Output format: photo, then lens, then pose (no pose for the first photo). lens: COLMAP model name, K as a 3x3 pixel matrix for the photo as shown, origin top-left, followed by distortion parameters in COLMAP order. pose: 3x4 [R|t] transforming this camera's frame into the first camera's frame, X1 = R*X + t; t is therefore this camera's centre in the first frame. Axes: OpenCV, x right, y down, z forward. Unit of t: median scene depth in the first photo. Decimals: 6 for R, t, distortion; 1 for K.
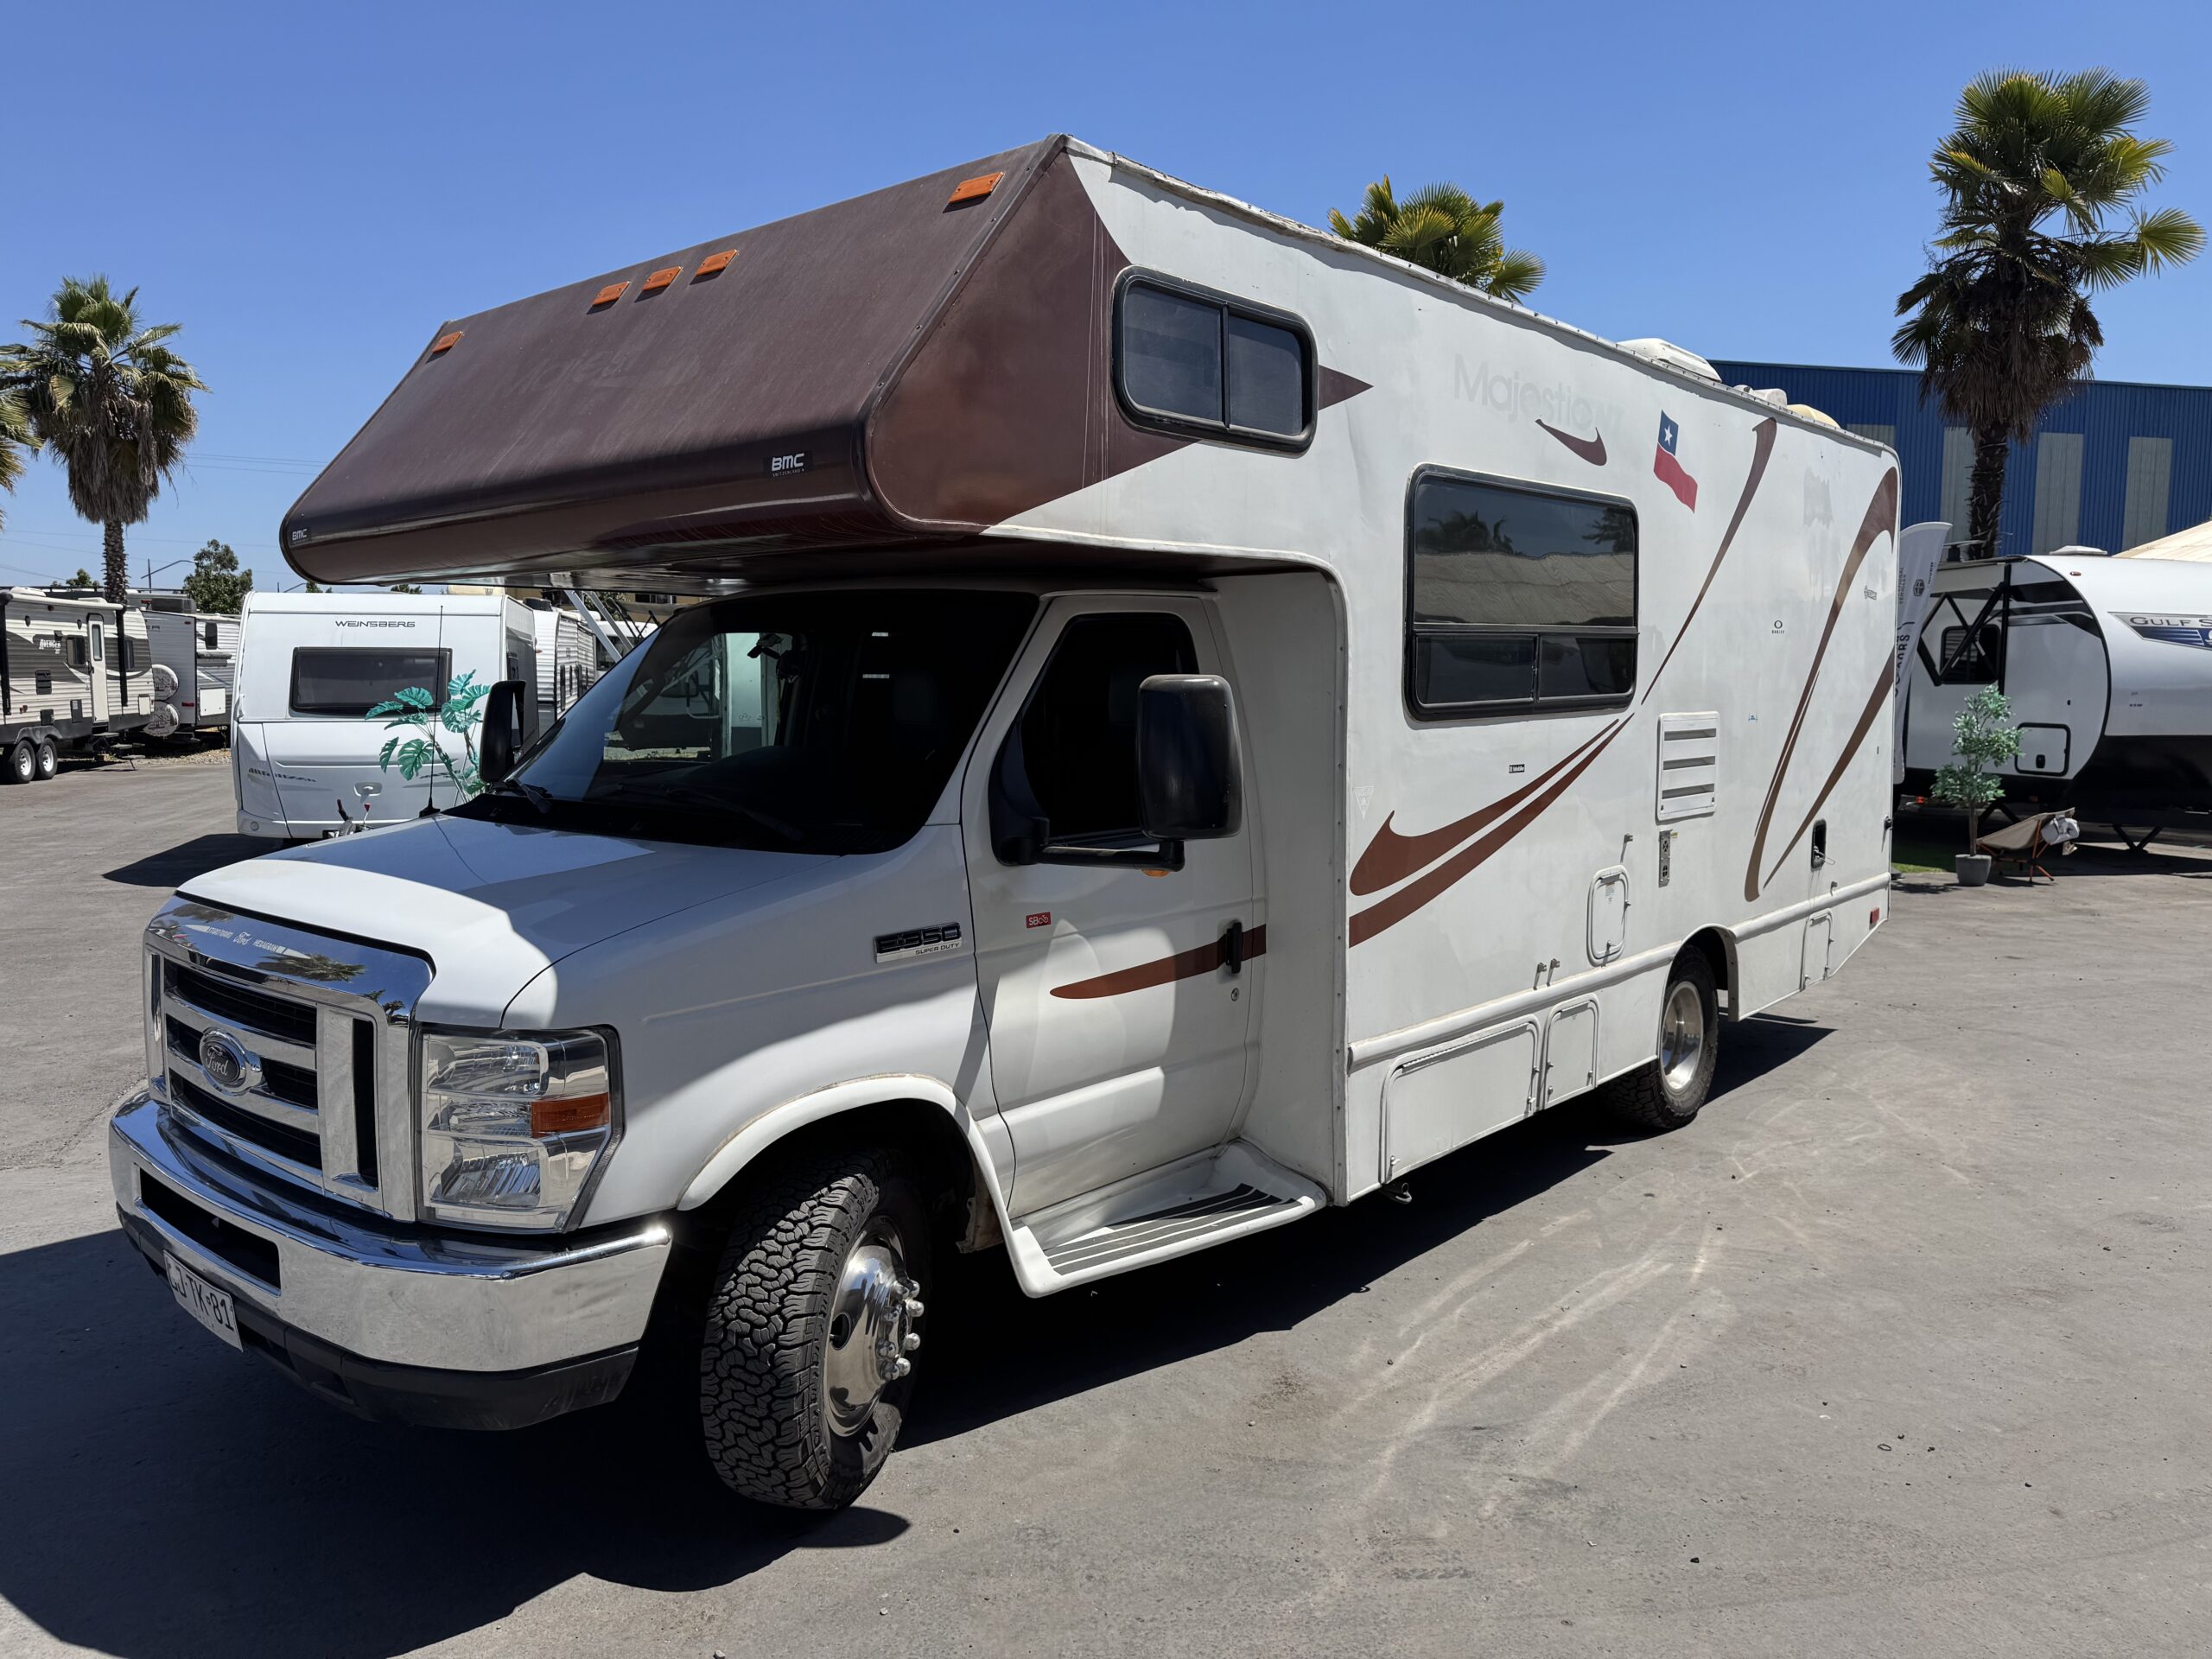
lens RADIAL K [[1573.9, 0, 1106.0], [0, 1573.9, 829.5], [0, 0, 1]] dist [0.102881, -0.168322]
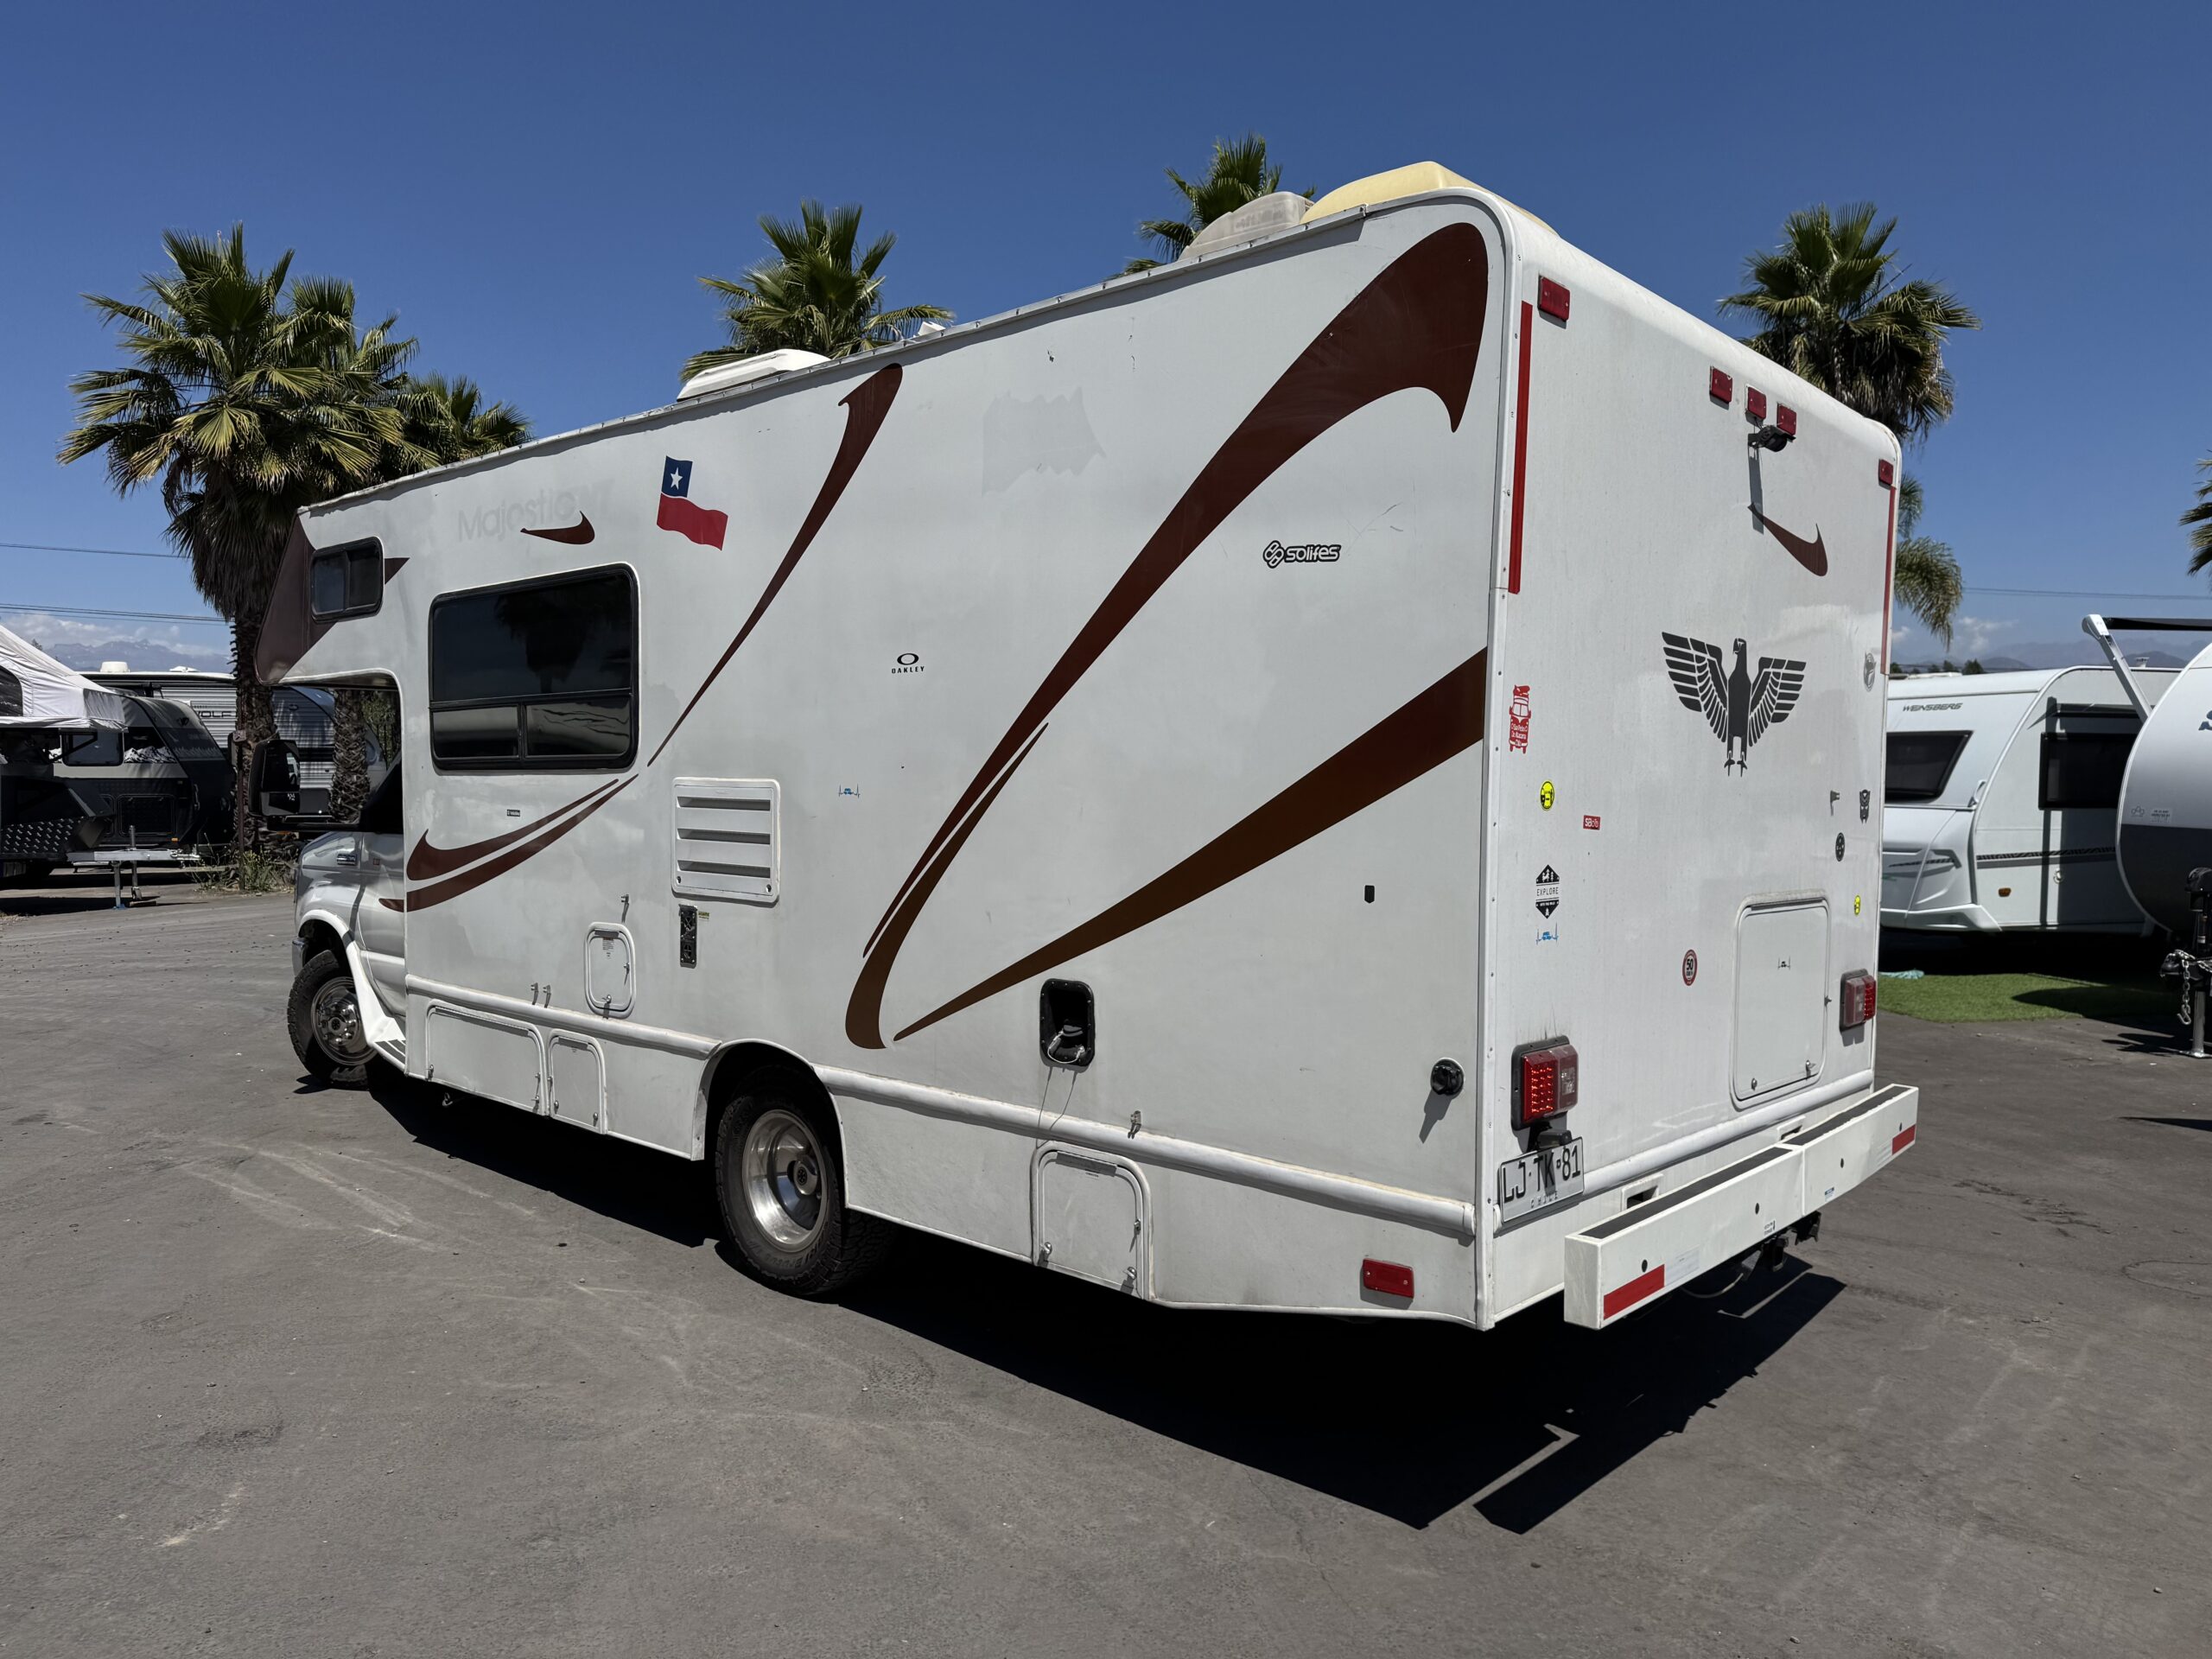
lens RADIAL K [[1579.4, 0, 1102.5], [0, 1579.4, 841.3], [0, 0, 1]] dist [-0.000695, -0.000602]
pose [[-0.037717, 0.048081, -0.998131, 1.455523], [-0.102271, 0.993411, 0.051718, -0.125780], [0.994041, 0.104030, -0.032552, 1.484910]]
